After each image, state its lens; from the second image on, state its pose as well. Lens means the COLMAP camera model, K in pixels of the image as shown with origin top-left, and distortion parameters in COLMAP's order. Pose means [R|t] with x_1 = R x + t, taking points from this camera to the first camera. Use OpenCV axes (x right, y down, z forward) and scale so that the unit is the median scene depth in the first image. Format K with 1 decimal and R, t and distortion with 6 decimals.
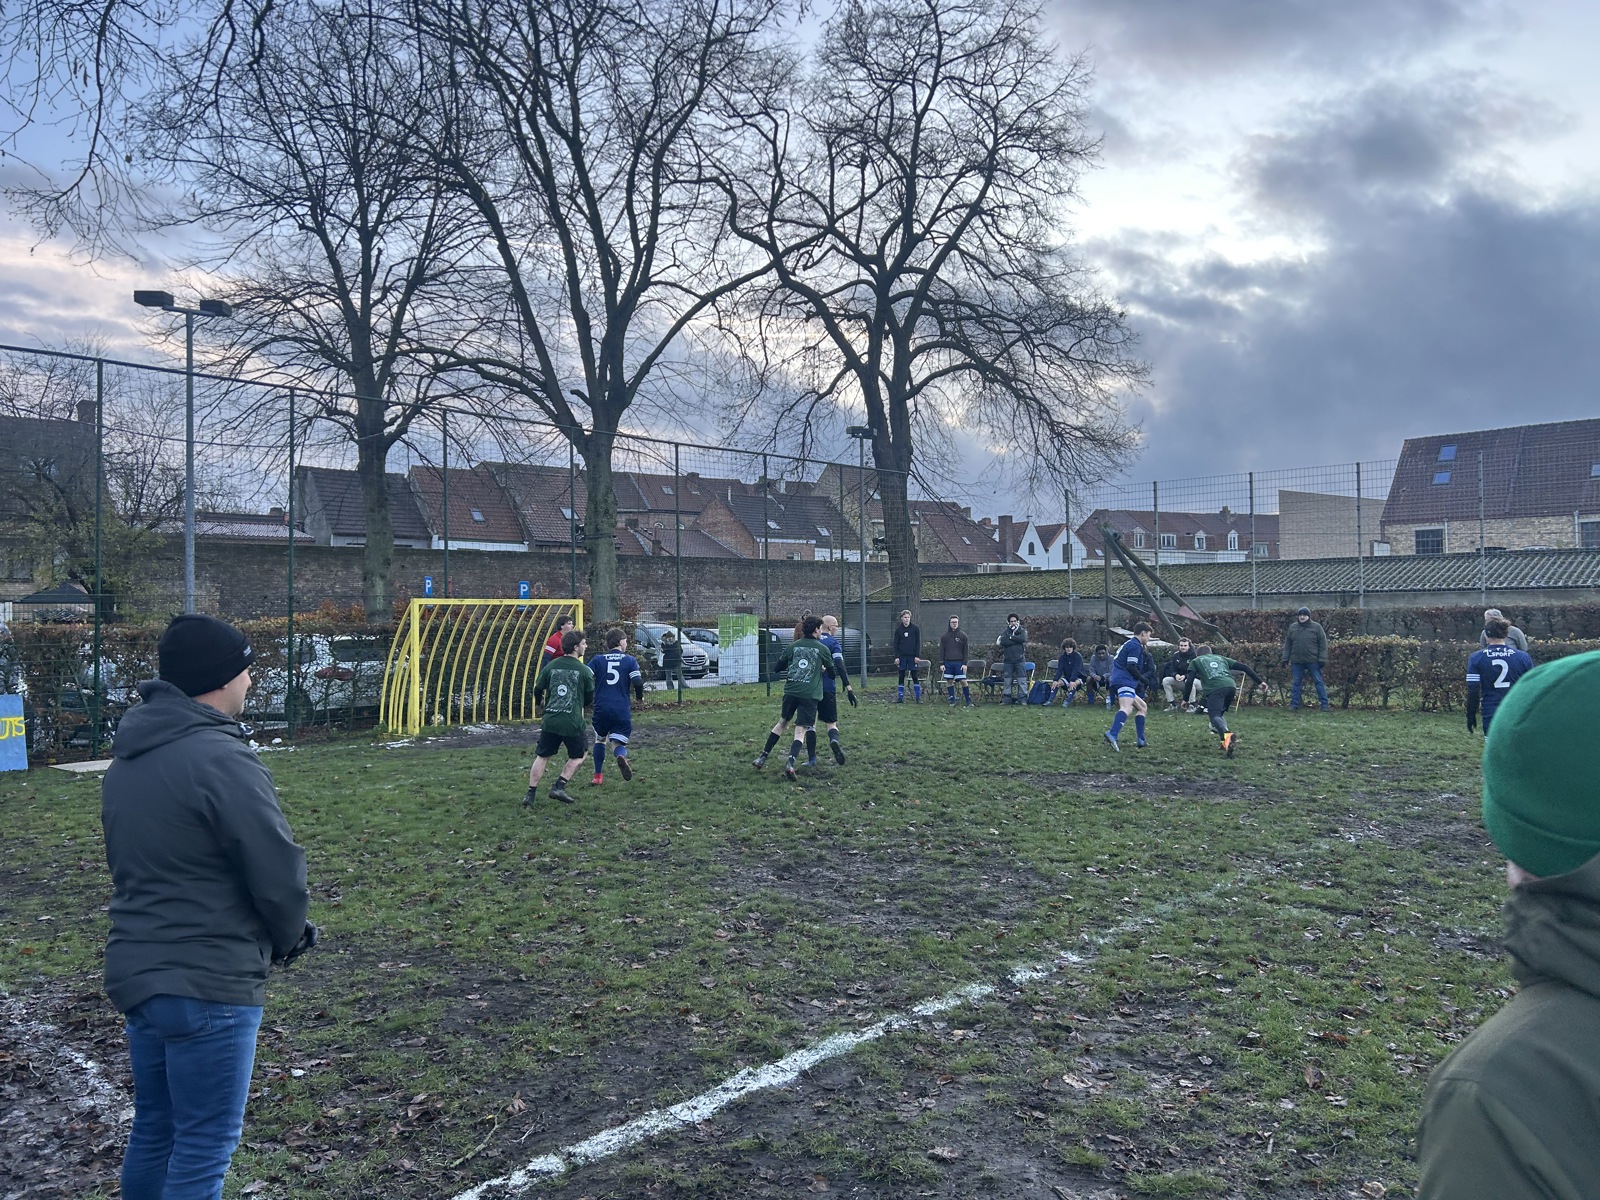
lens RADIAL K [[1183.0, 0, 801.8], [0, 1183.0, 579.7], [0, 0, 1]] dist [0.055181, -0.061829]
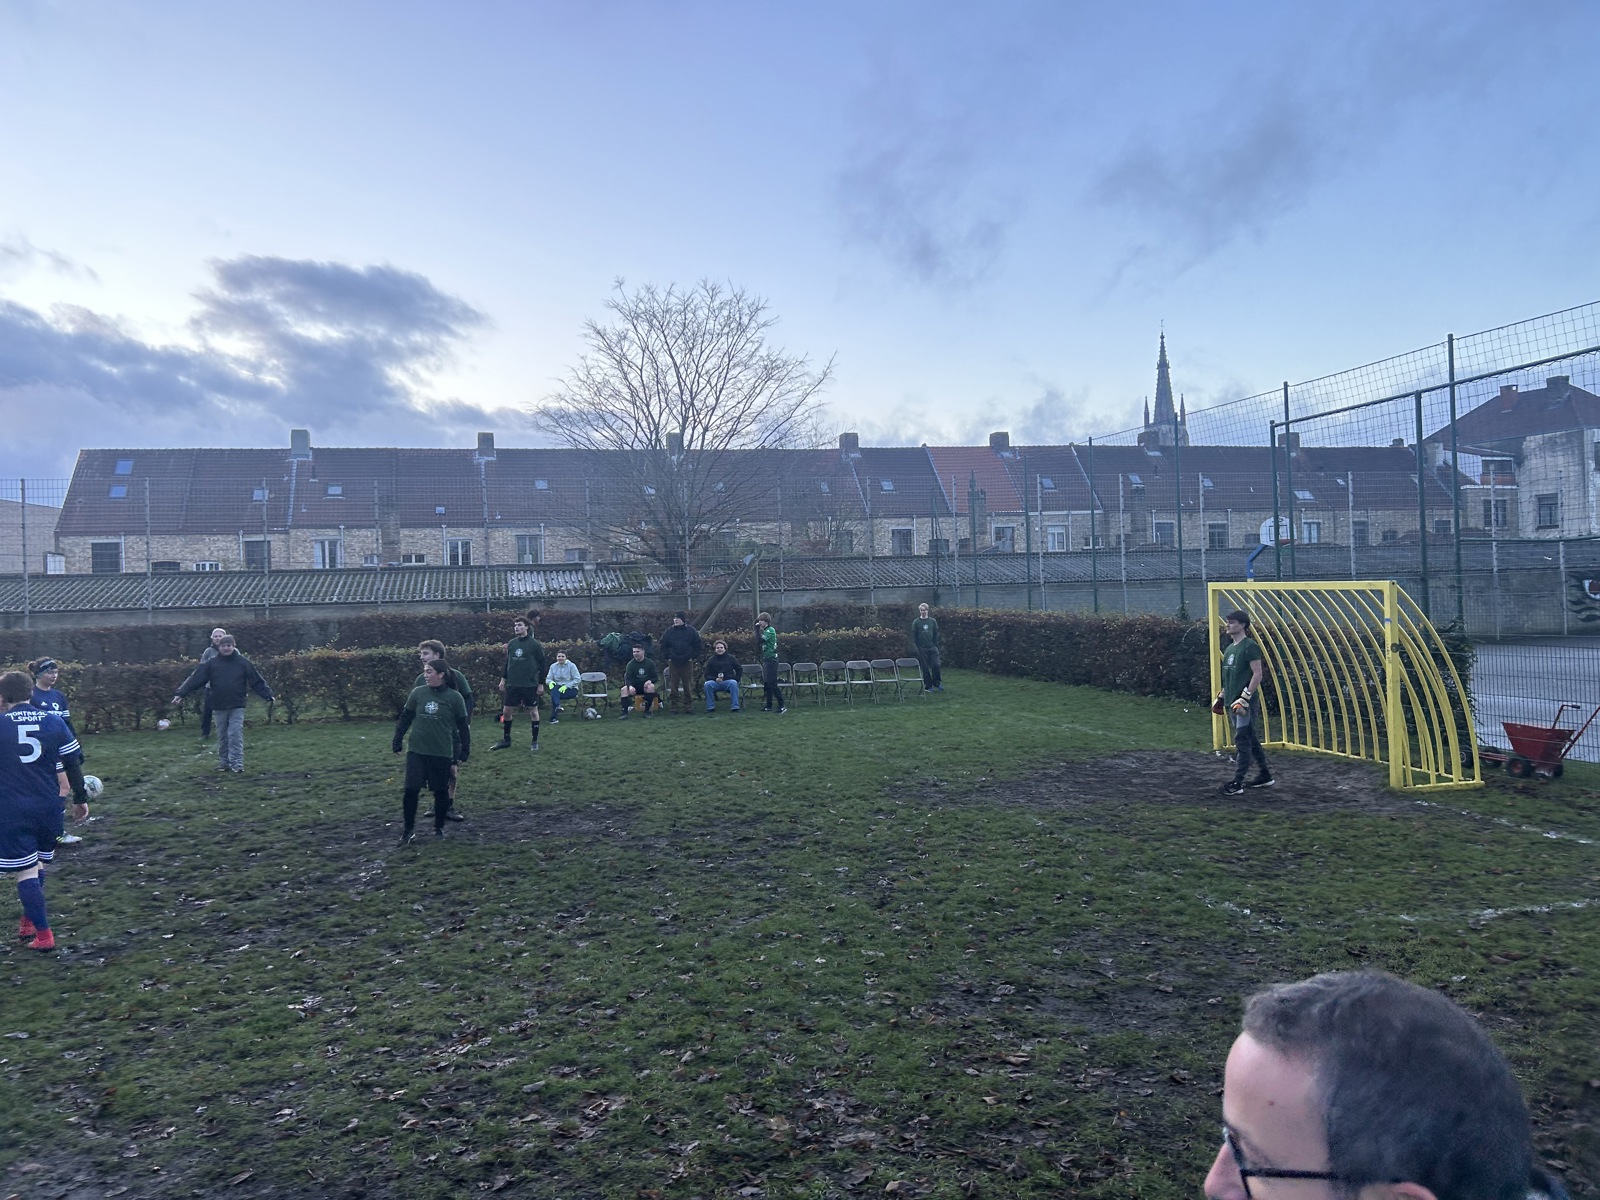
lens RADIAL K [[1183.0, 0, 783.7], [0, 1183.0, 592.0], [0, 0, 1]] dist [0.055181, -0.061829]
pose [[0.544705, -0.001081, 0.838627, -0.011326], [-0.003167, 0.999989, 0.003346, -0.012407], [-0.838622, -0.004479, 0.544695, -0.045512]]
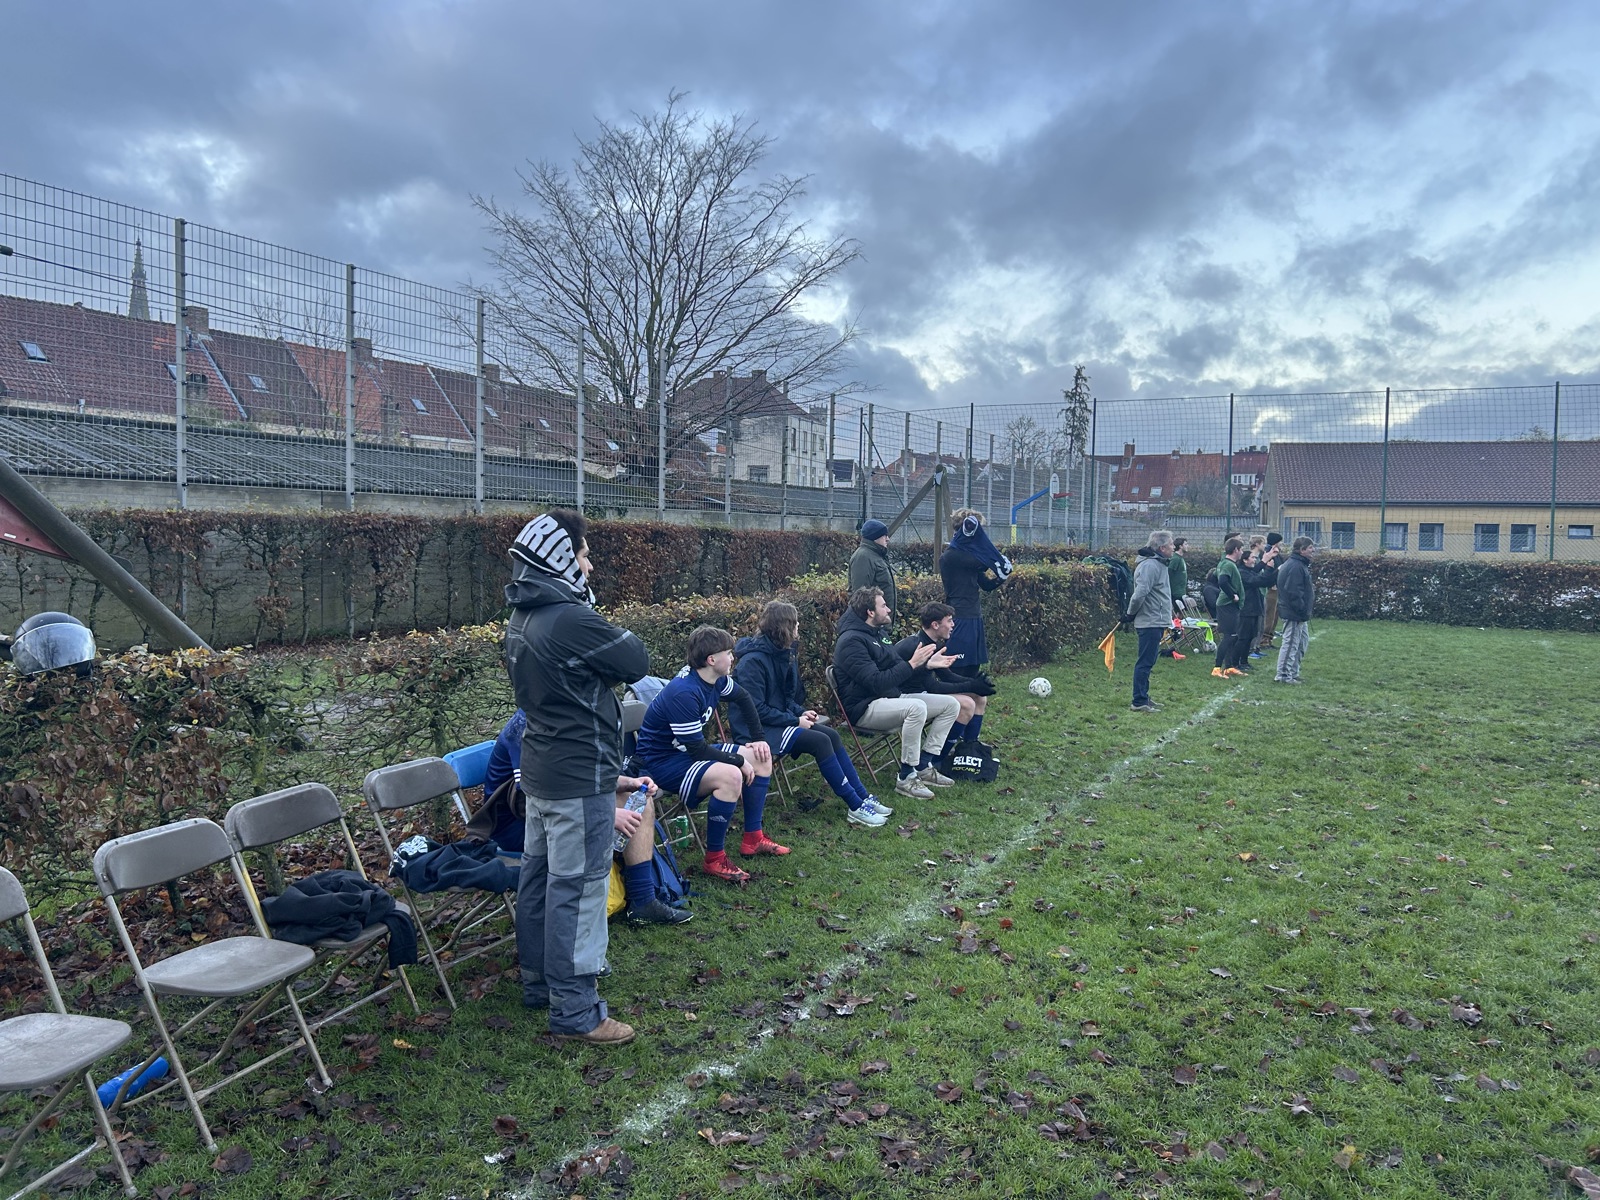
lens RADIAL K [[1183.0, 0, 782.6], [0, 1183.0, 599.1], [0, 0, 1]] dist [0.055181, -0.061829]
pose [[-0.269001, -0.046061, 0.962038, -0.023753], [-0.047067, 0.998291, 0.034636, 0.029772], [-0.961989, -0.035963, -0.270709, 0.870850]]
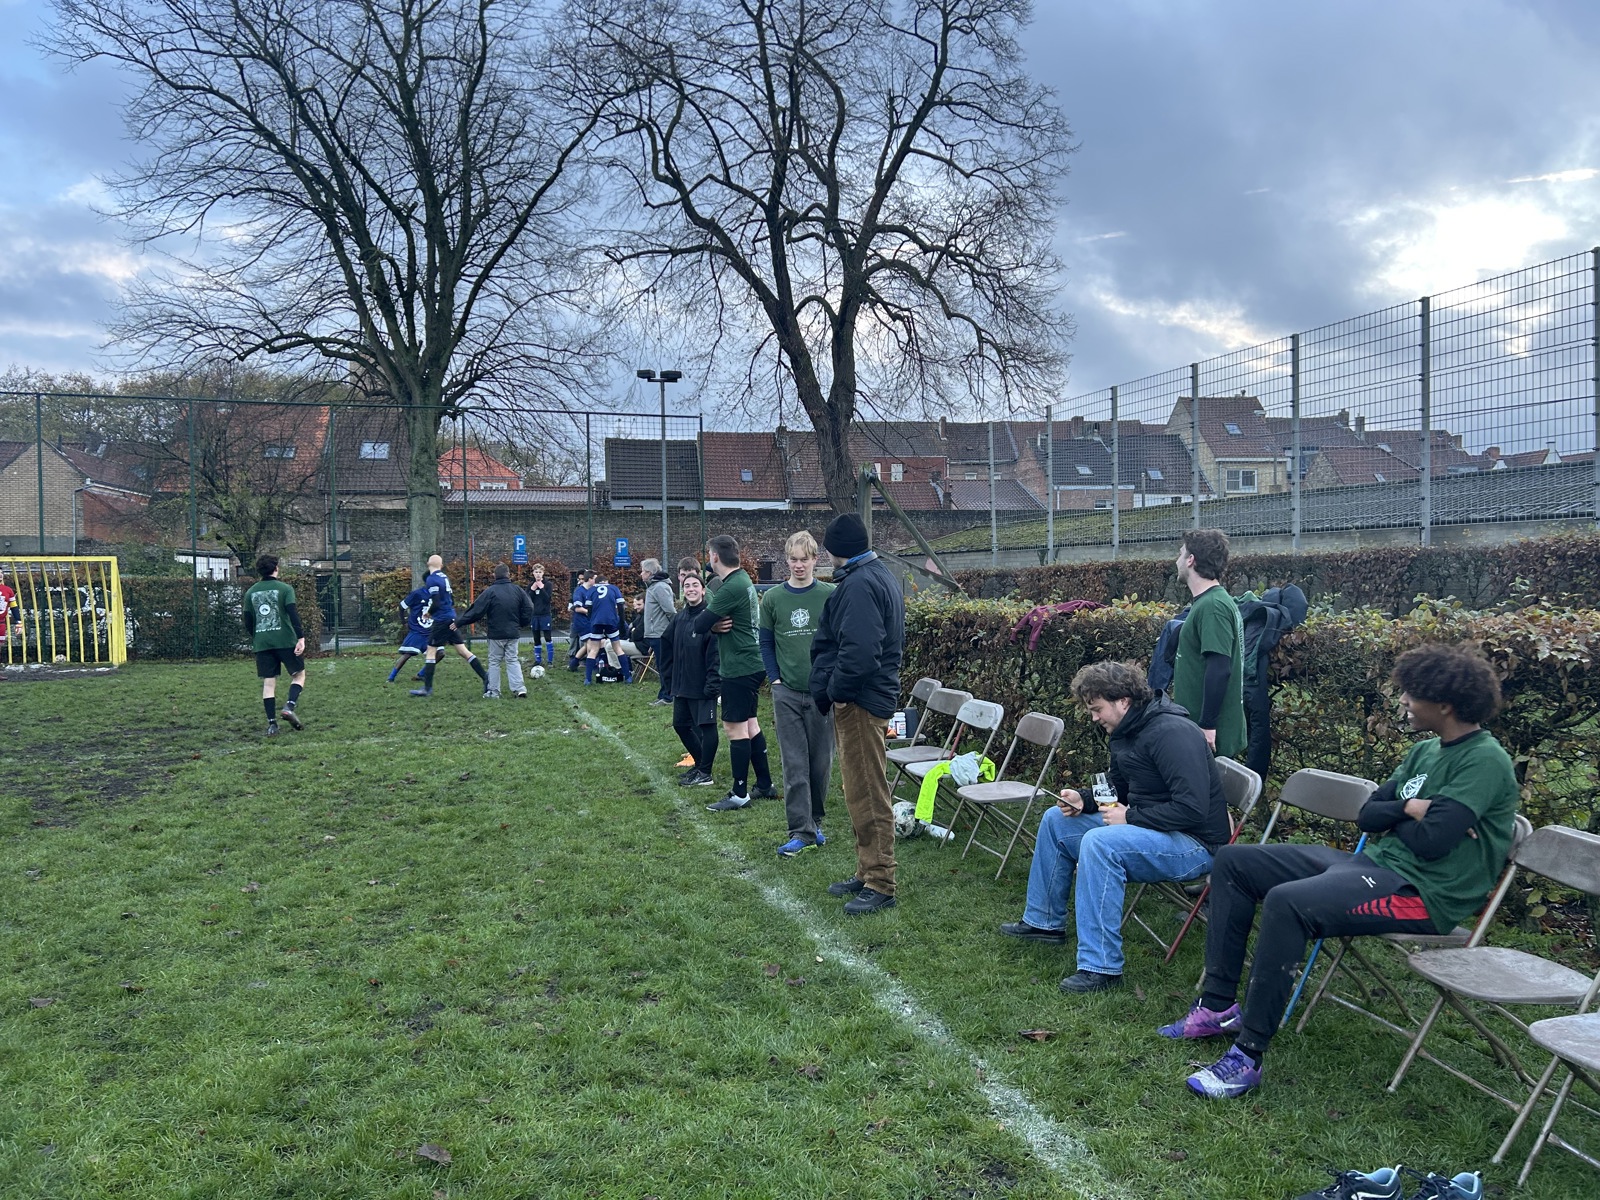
lens RADIAL K [[1183.0, 0, 799.4], [0, 1183.0, 593.9], [0, 0, 1]] dist [0.055181, -0.061829]
pose [[0.845519, 0.010126, -0.533849, 0.696826], [0.016536, 0.998844, 0.045136, 0.008153], [0.533689, -0.046991, 0.844374, 0.288736]]
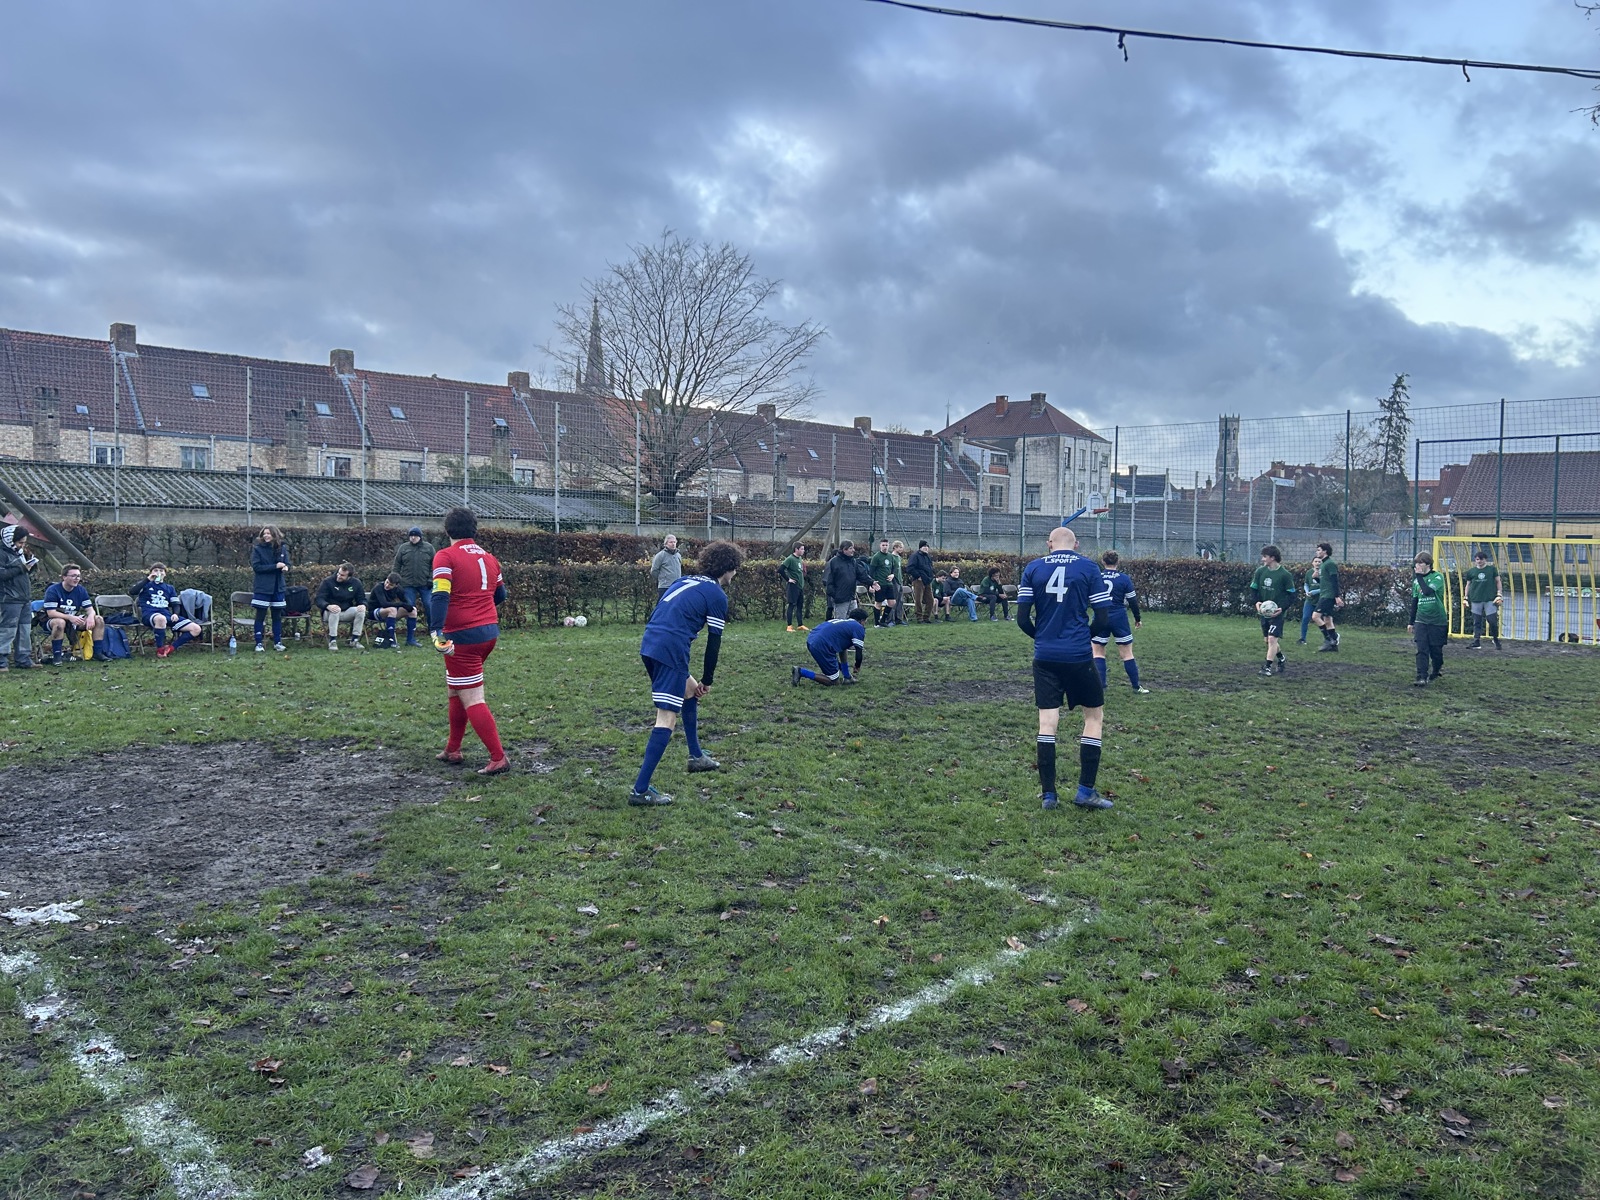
lens RADIAL K [[1183.0, 0, 797.6], [0, 1183.0, 591.8], [0, 0, 1]] dist [0.055181, -0.061829]
pose [[0.065910, -0.026947, 0.997462, -0.391471], [-0.052826, 0.998139, 0.030456, 0.021776], [-0.996426, -0.054700, 0.064364, 0.467634]]
